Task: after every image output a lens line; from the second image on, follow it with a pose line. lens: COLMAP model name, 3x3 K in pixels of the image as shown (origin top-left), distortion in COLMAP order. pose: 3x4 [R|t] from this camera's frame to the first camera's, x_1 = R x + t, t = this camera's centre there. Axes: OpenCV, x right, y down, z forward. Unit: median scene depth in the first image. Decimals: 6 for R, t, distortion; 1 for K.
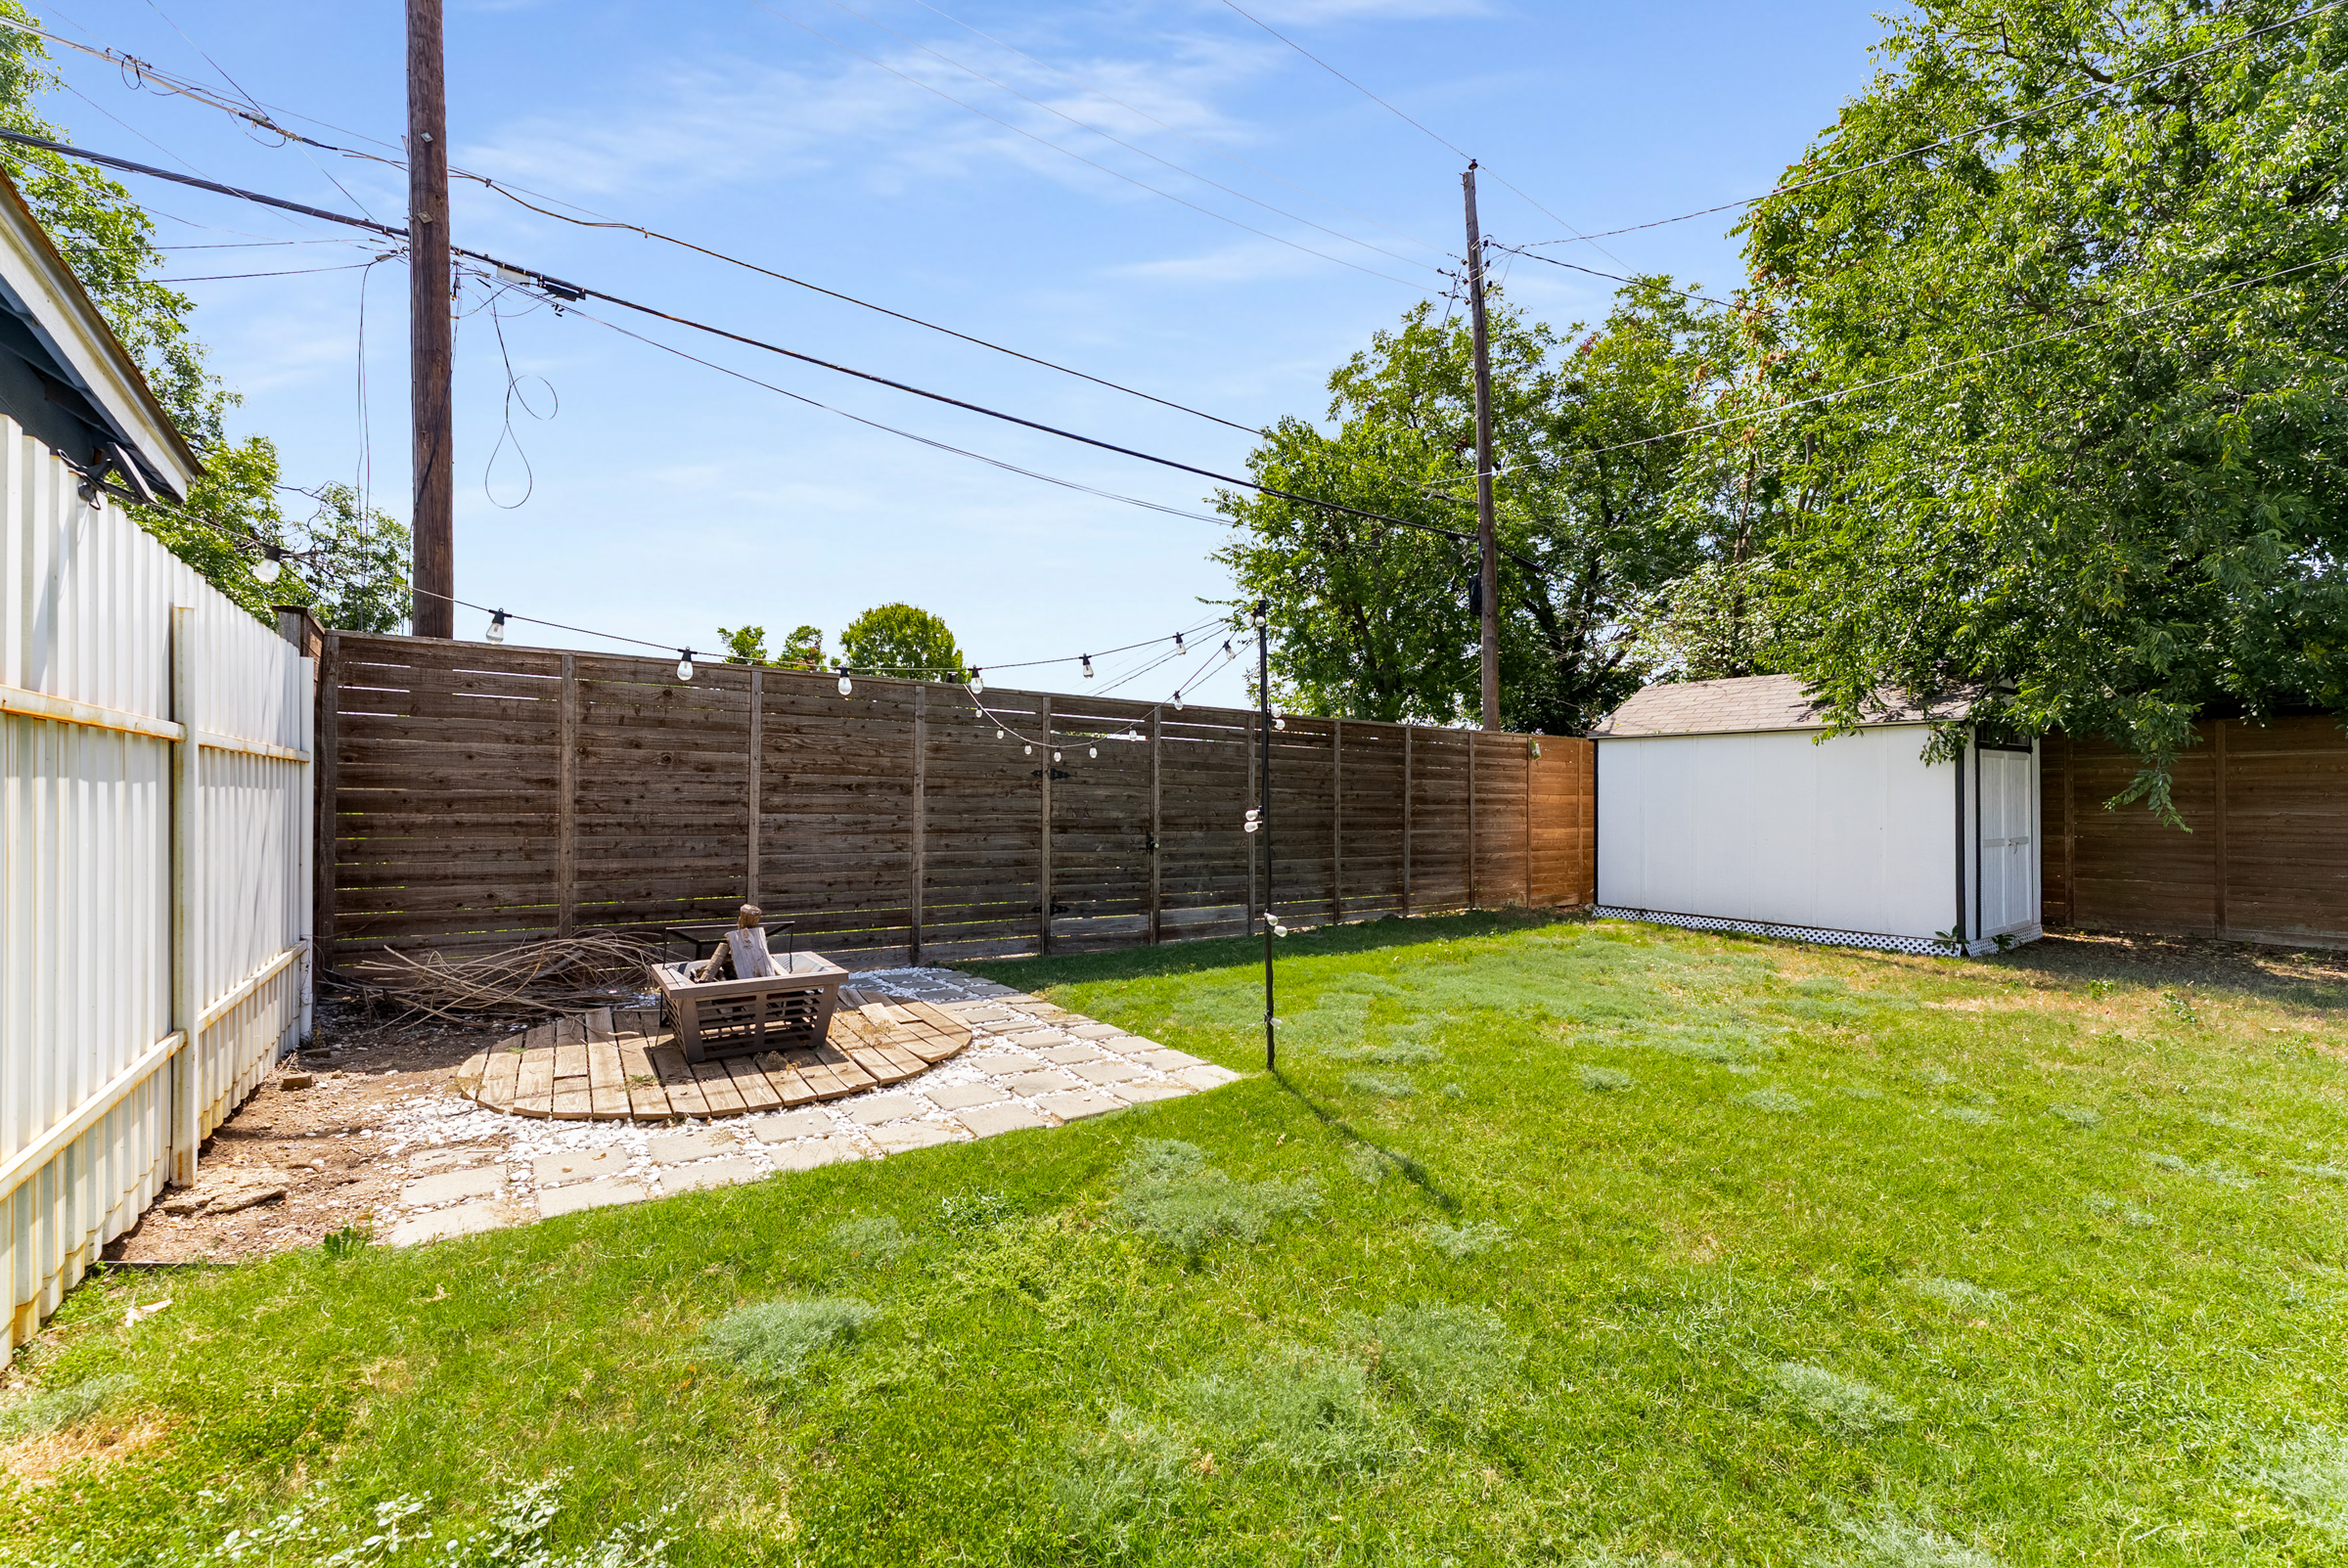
lens RADIAL K [[961.7, 0, 1168.0], [0, 961.7, 797.5], [0, 0, 1]] dist [0.001547, -0.000290]
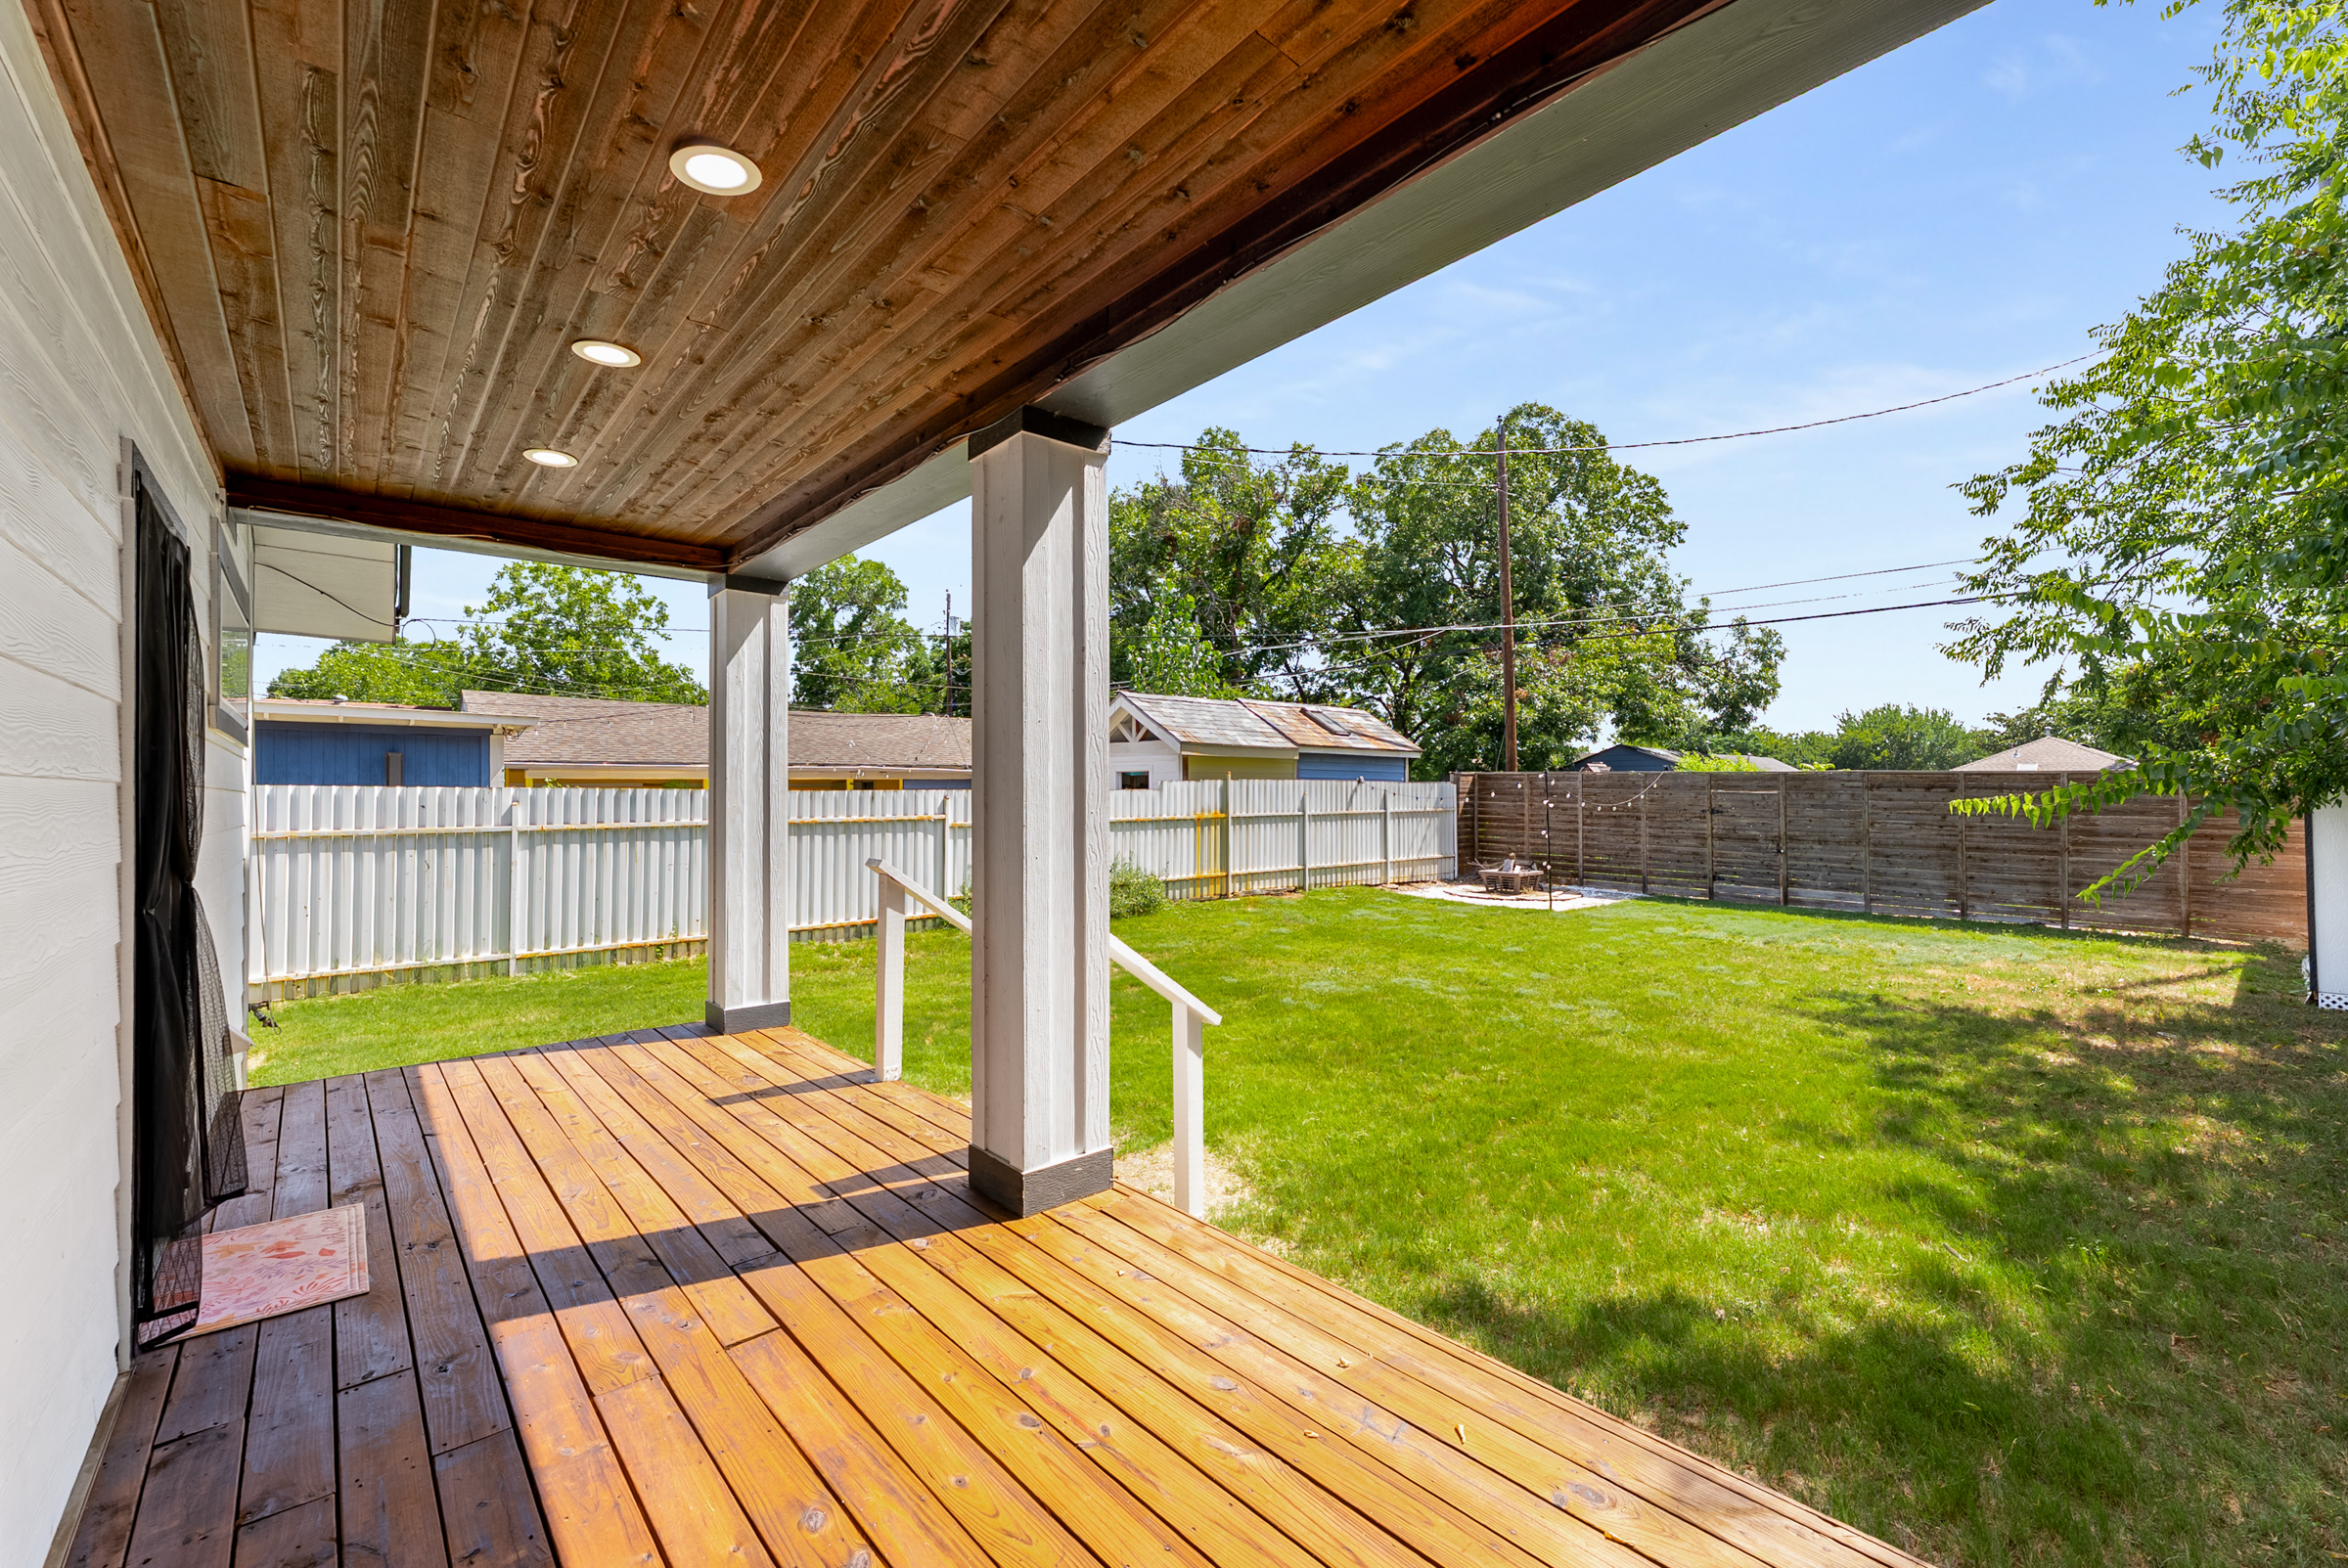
lens RADIAL K [[961.7, 0, 1167.5], [0, 961.7, 779.8], [0, 0, 1]] dist [0.001547, -0.000290]
pose [[0.070670, -0.008574, -0.997463, 1.744748], [0.011803, 0.999900, -0.007759, -0.084874], [0.997430, -0.011225, 0.070764, -0.280142]]
